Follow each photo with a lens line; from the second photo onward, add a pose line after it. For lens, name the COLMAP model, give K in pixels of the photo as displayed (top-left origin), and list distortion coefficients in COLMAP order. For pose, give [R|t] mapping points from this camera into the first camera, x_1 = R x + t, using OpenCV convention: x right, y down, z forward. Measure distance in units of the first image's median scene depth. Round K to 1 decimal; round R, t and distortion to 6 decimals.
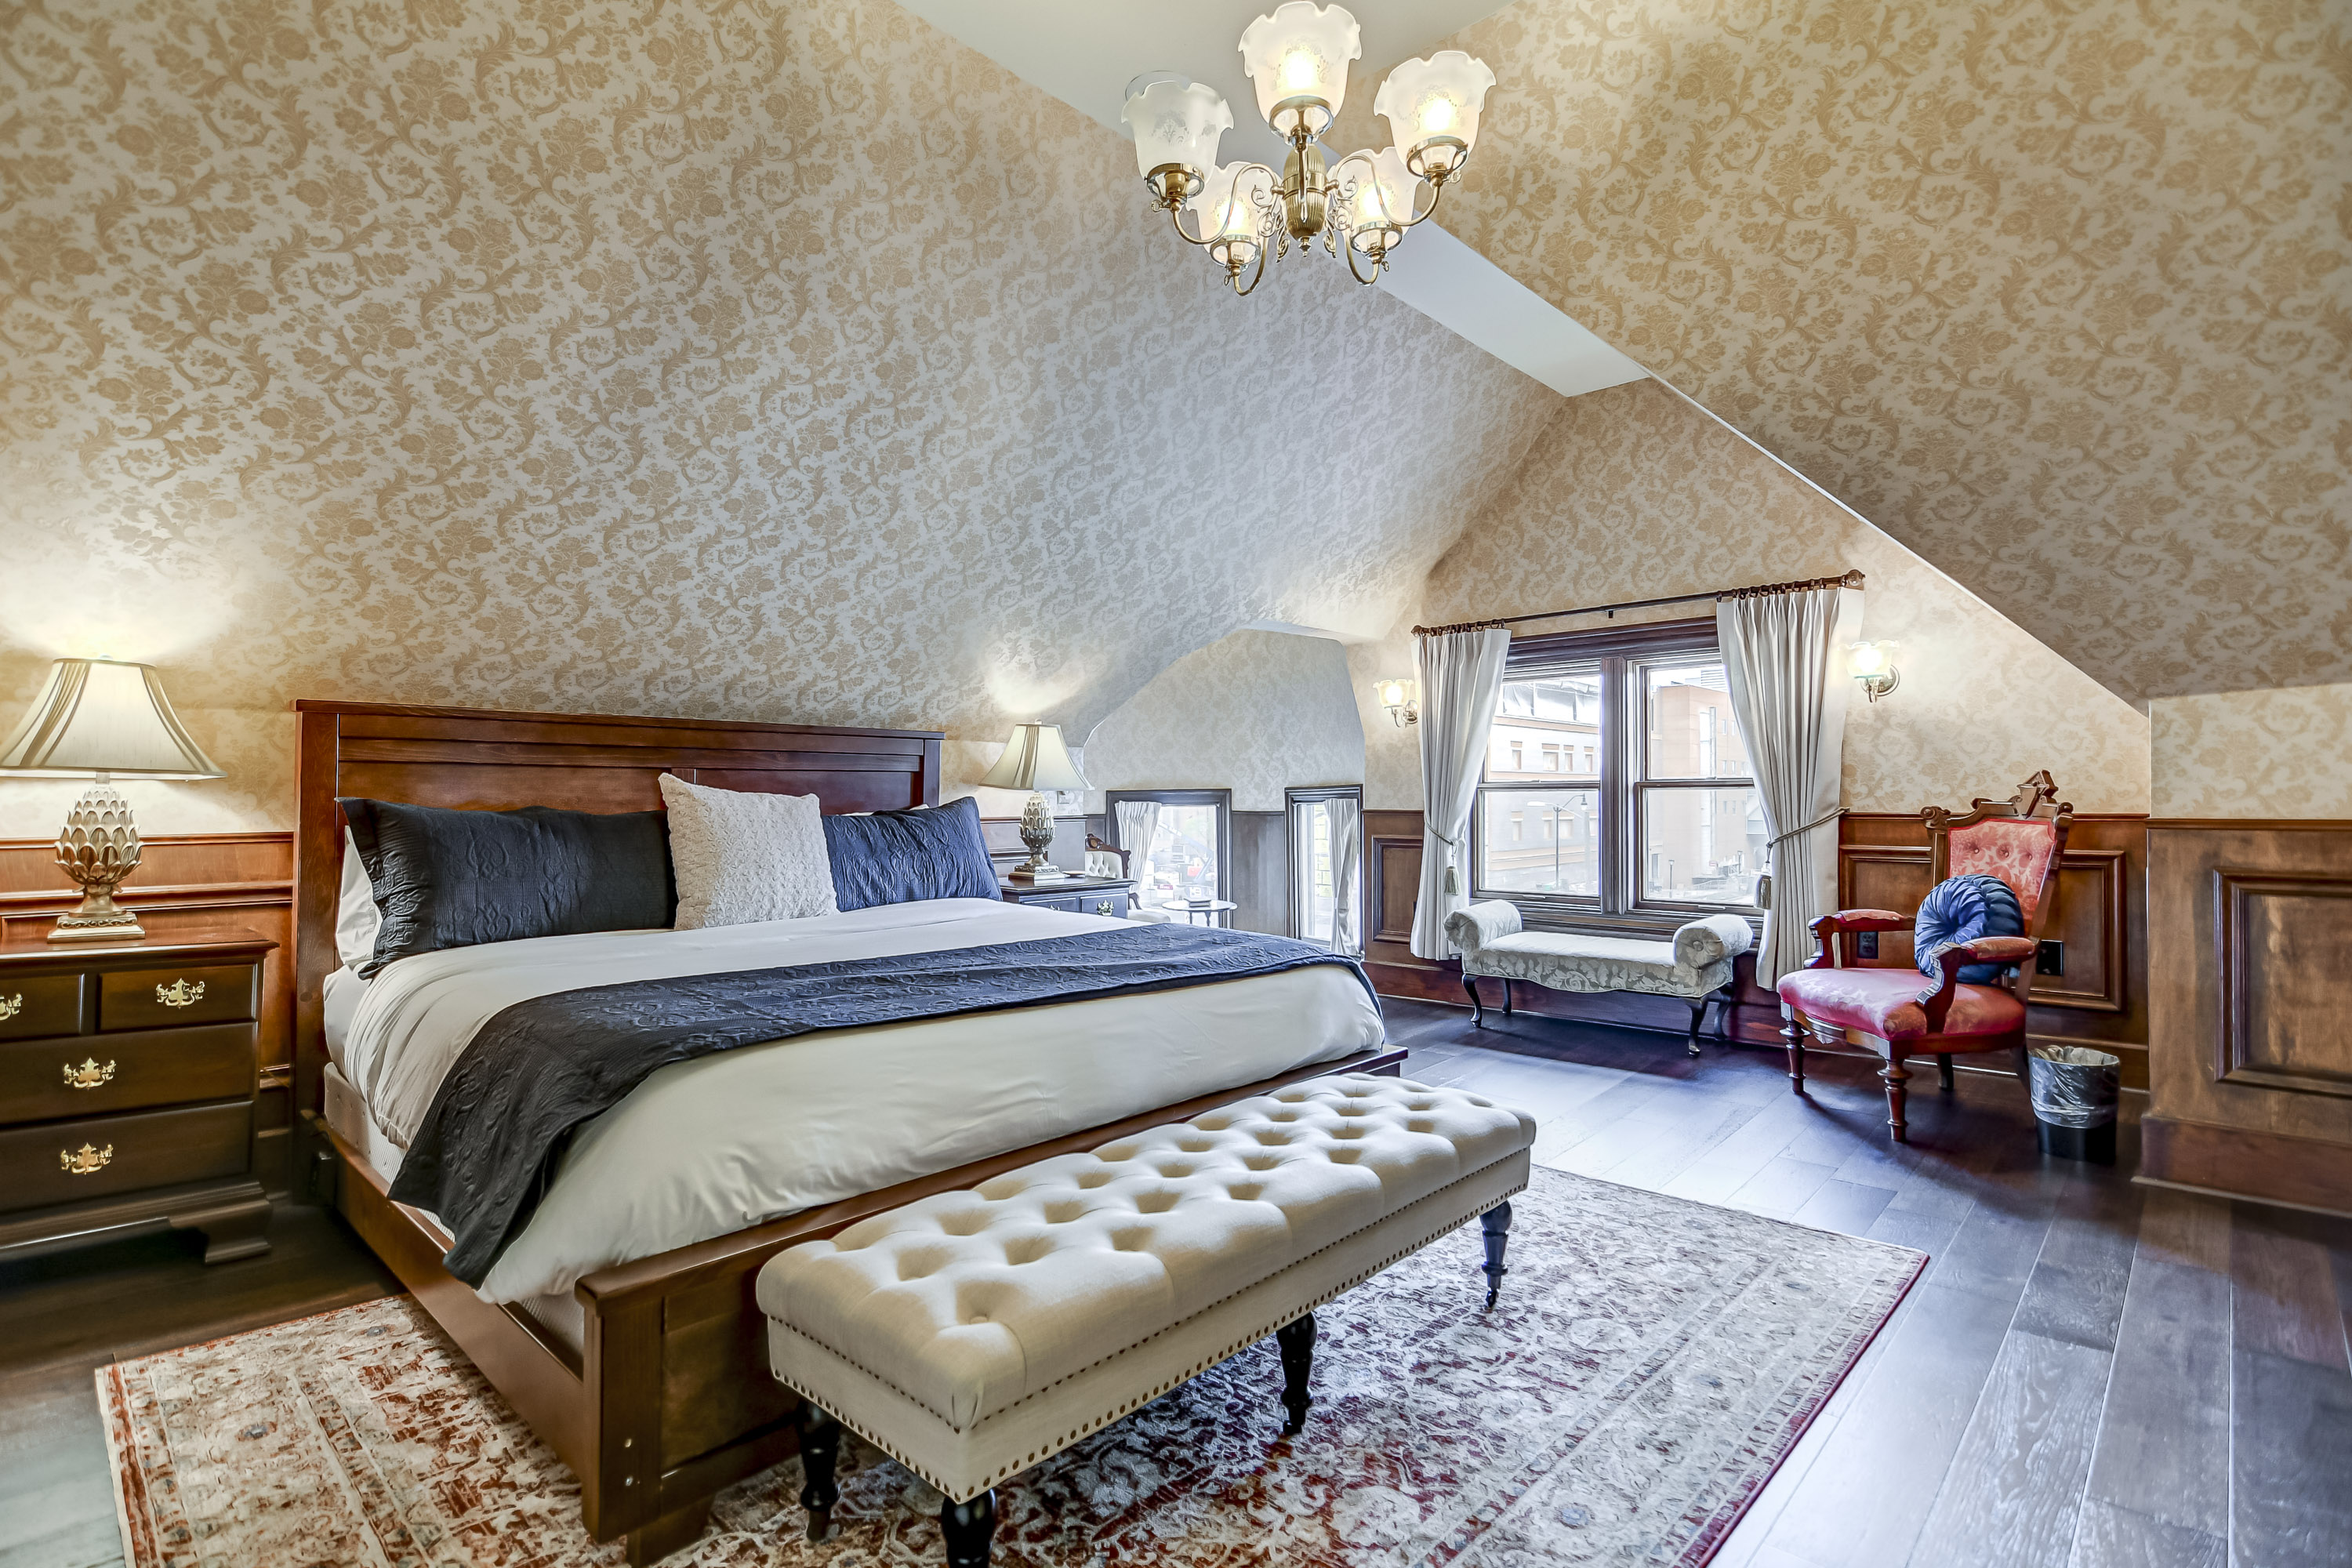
lens RADIAL K [[1149.2, 0, 1180.1], [0, 1149.2, 790.8], [0, 0, 1]] dist [0.009517, -0.009299]
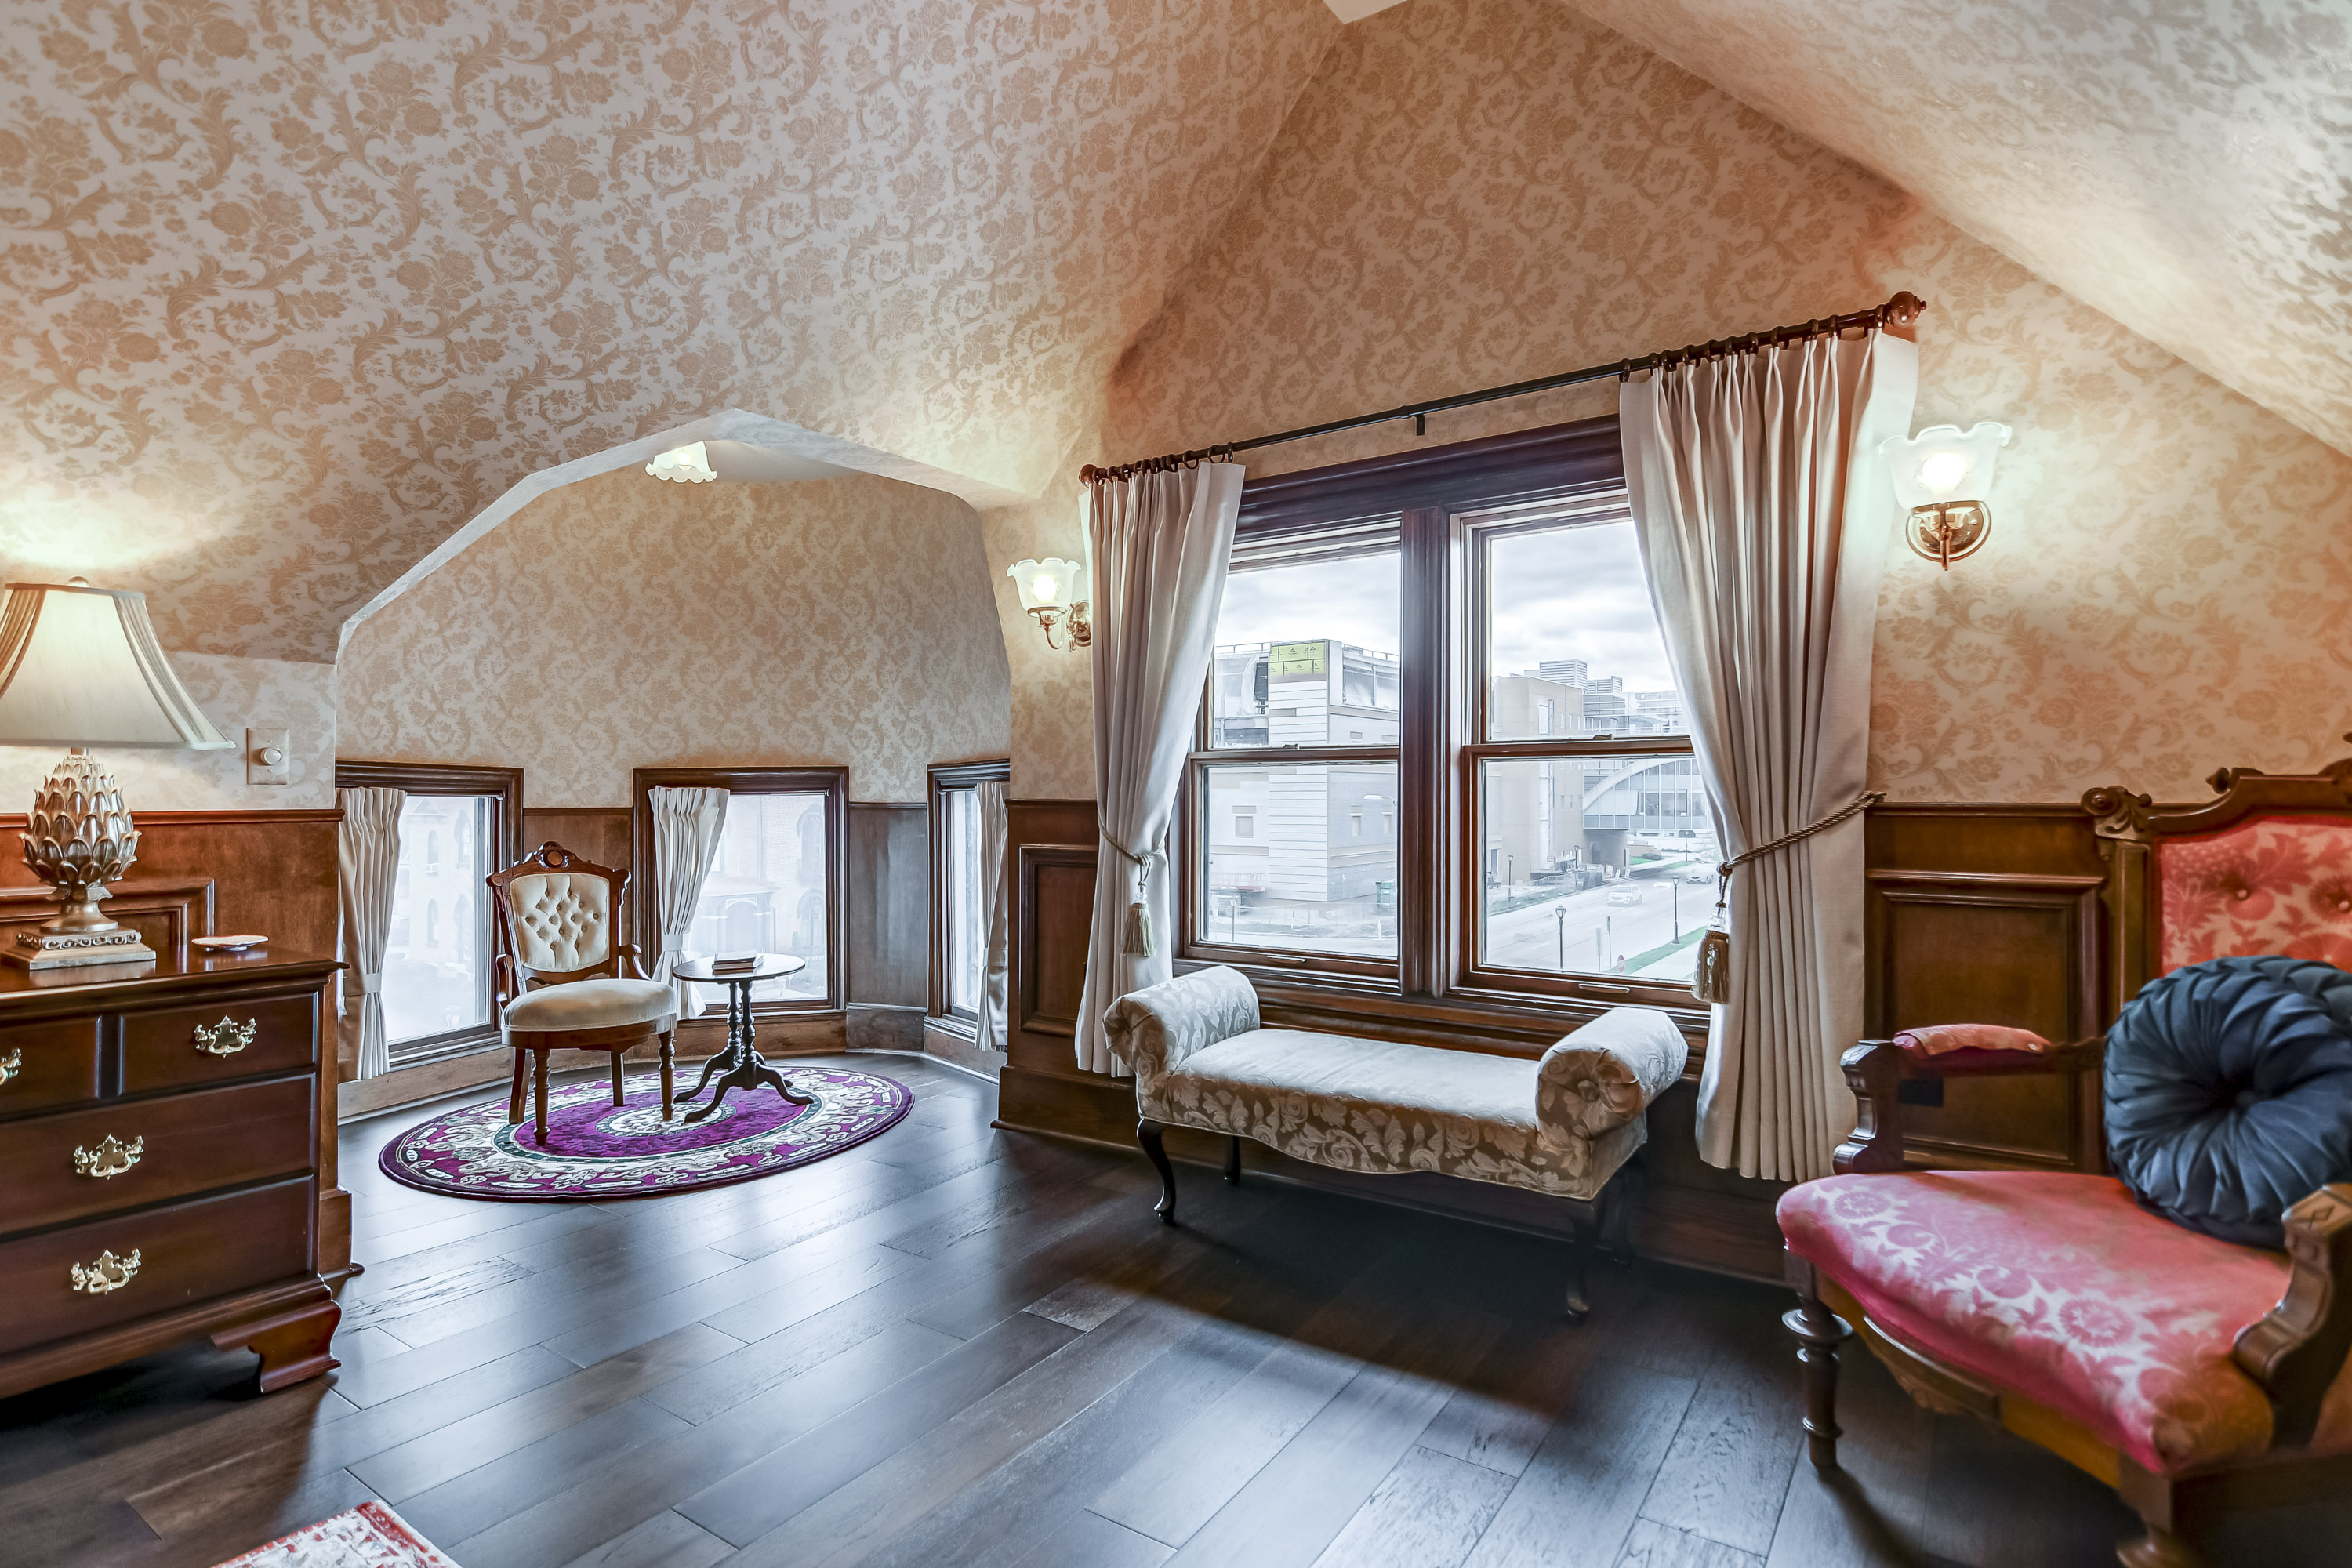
lens RADIAL K [[1224.4, 0, 1181.4], [0, 1224.4, 787.1], [0, 0, 1]] dist [0.014113, -0.011311]
pose [[0.990324, 0.002266, 0.138757, 0.220754], [-0.002645, 0.999993, 0.002552, 0.011936], [-0.138750, -0.002894, 0.990323, 0.537846]]
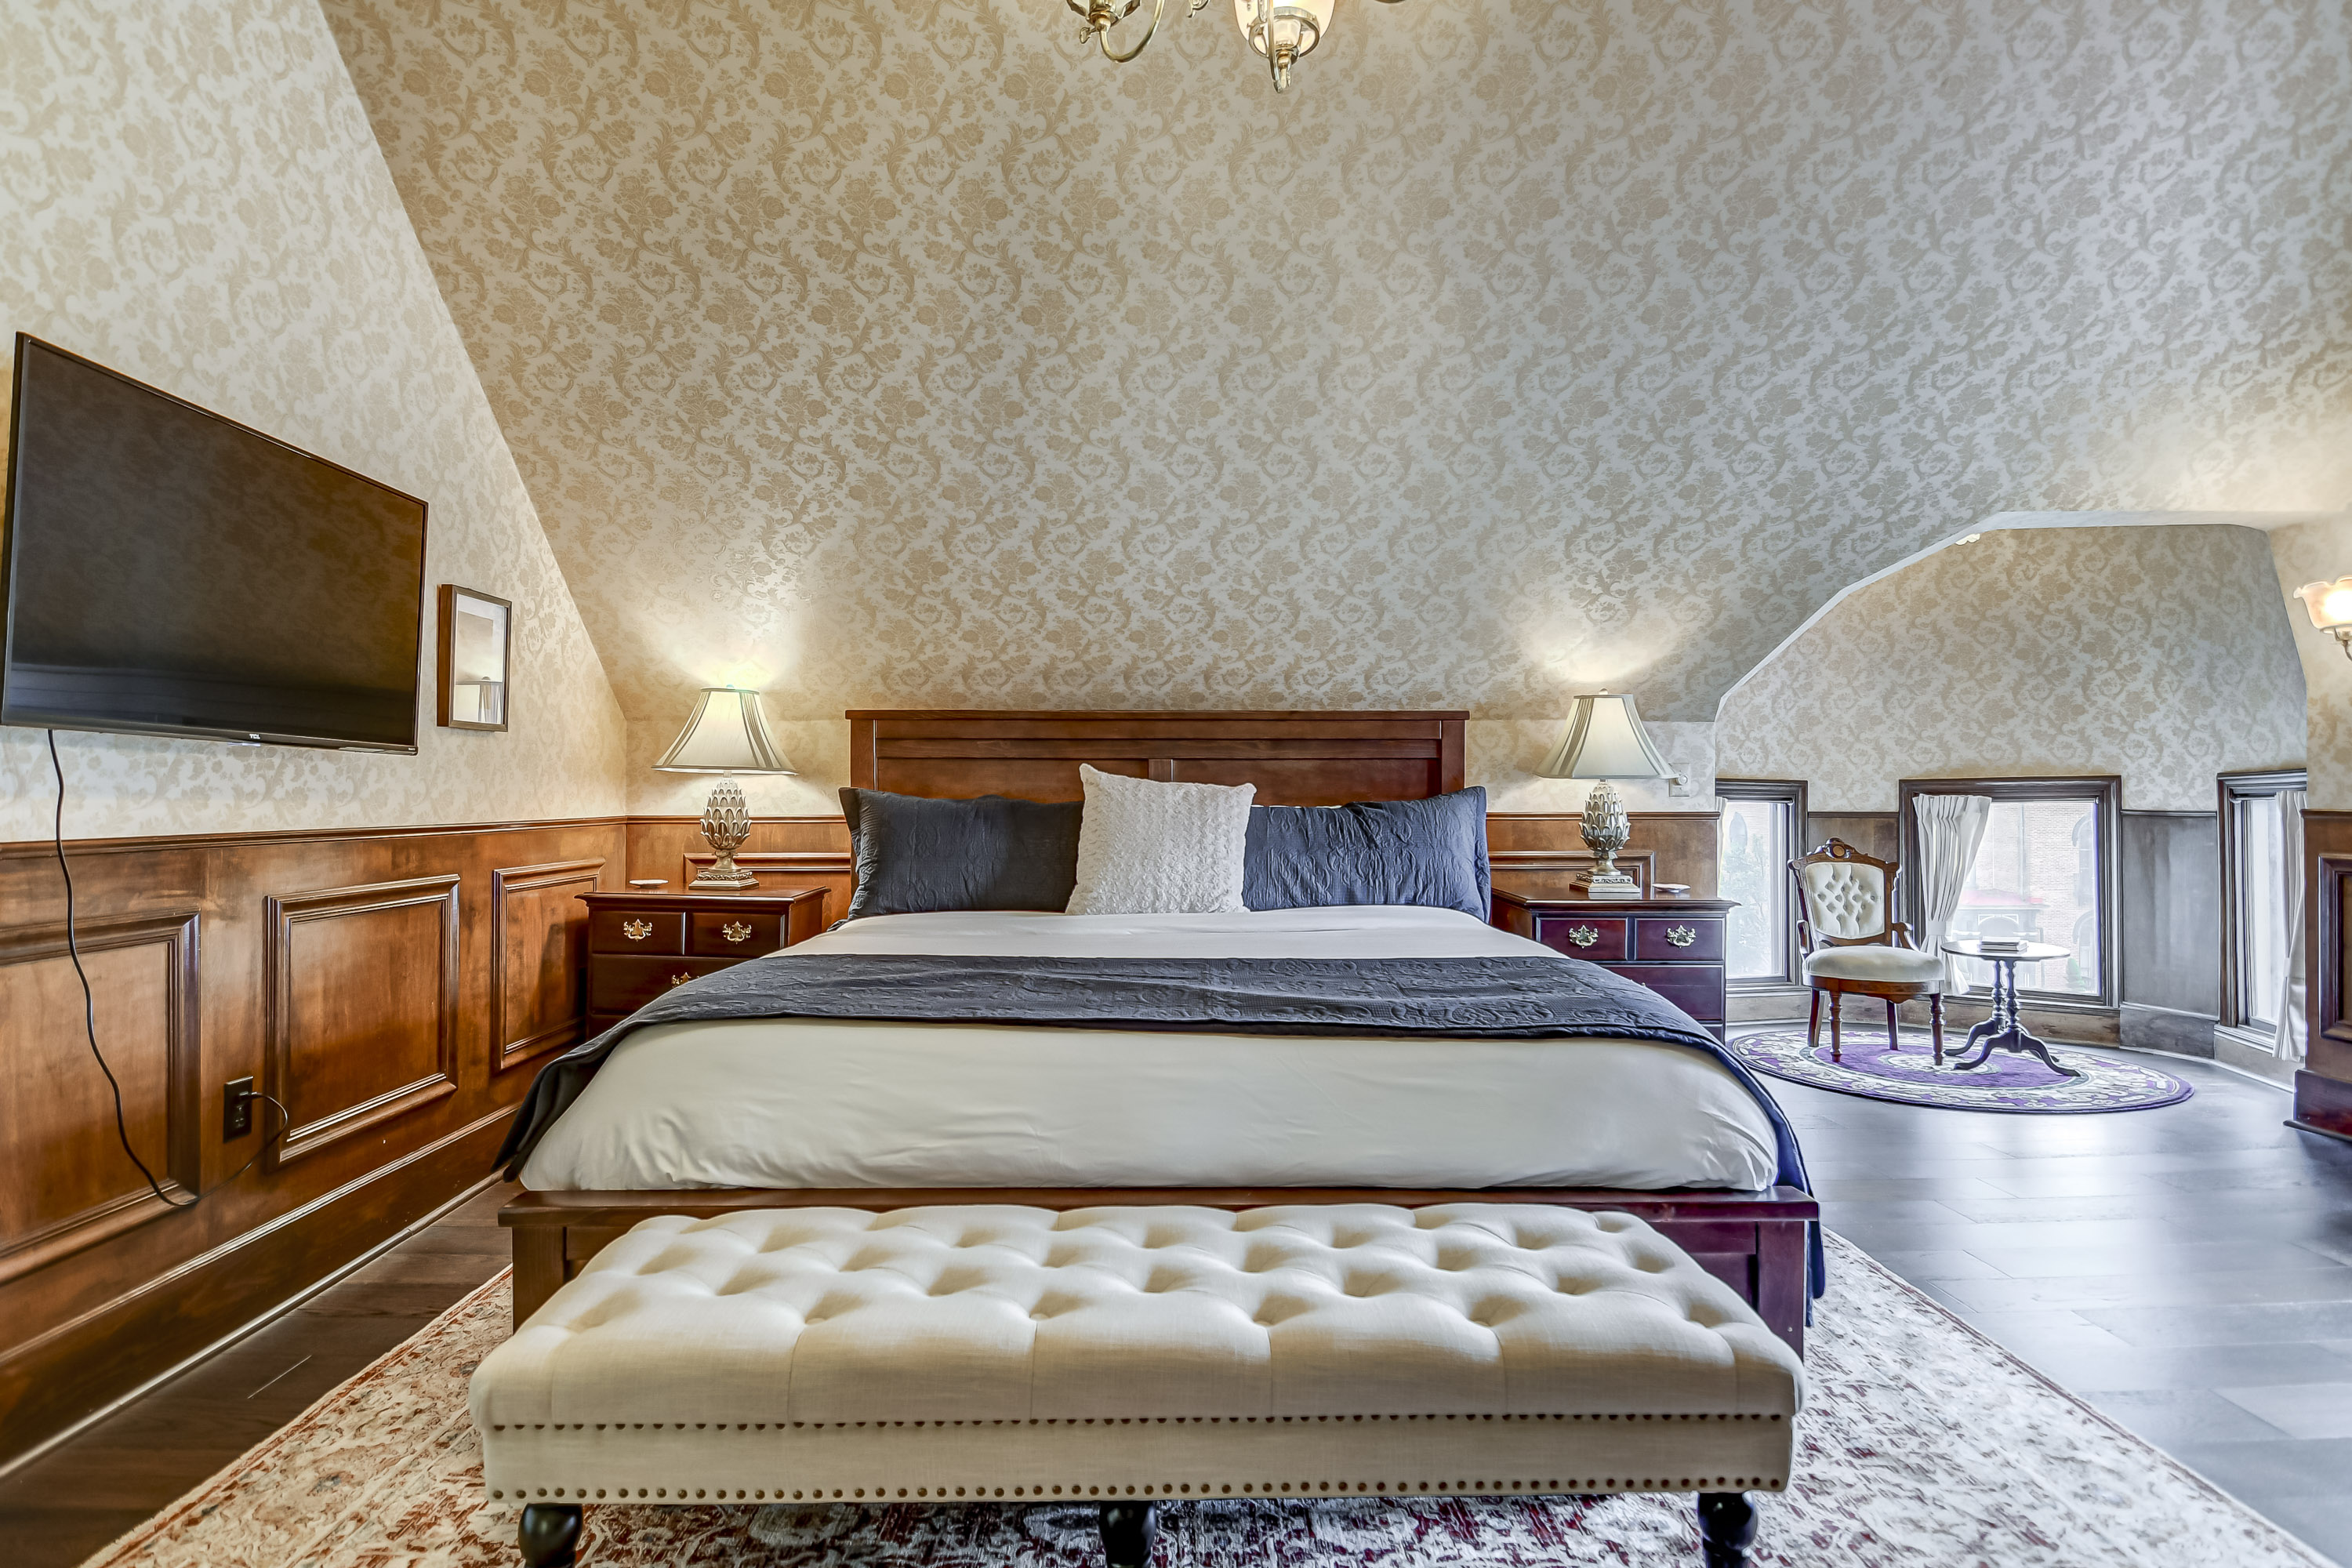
lens RADIAL K [[1224.4, 0, 1137.9], [0, 1224.4, 785.7], [0, 0, 1]] dist [0.014113, -0.011311]
pose [[0.685951, -0.003103, -0.727642, 0.284222], [0.003853, 0.999992, -0.000632, 0.003798], [0.727638, -0.002370, 0.685957, 0.204816]]
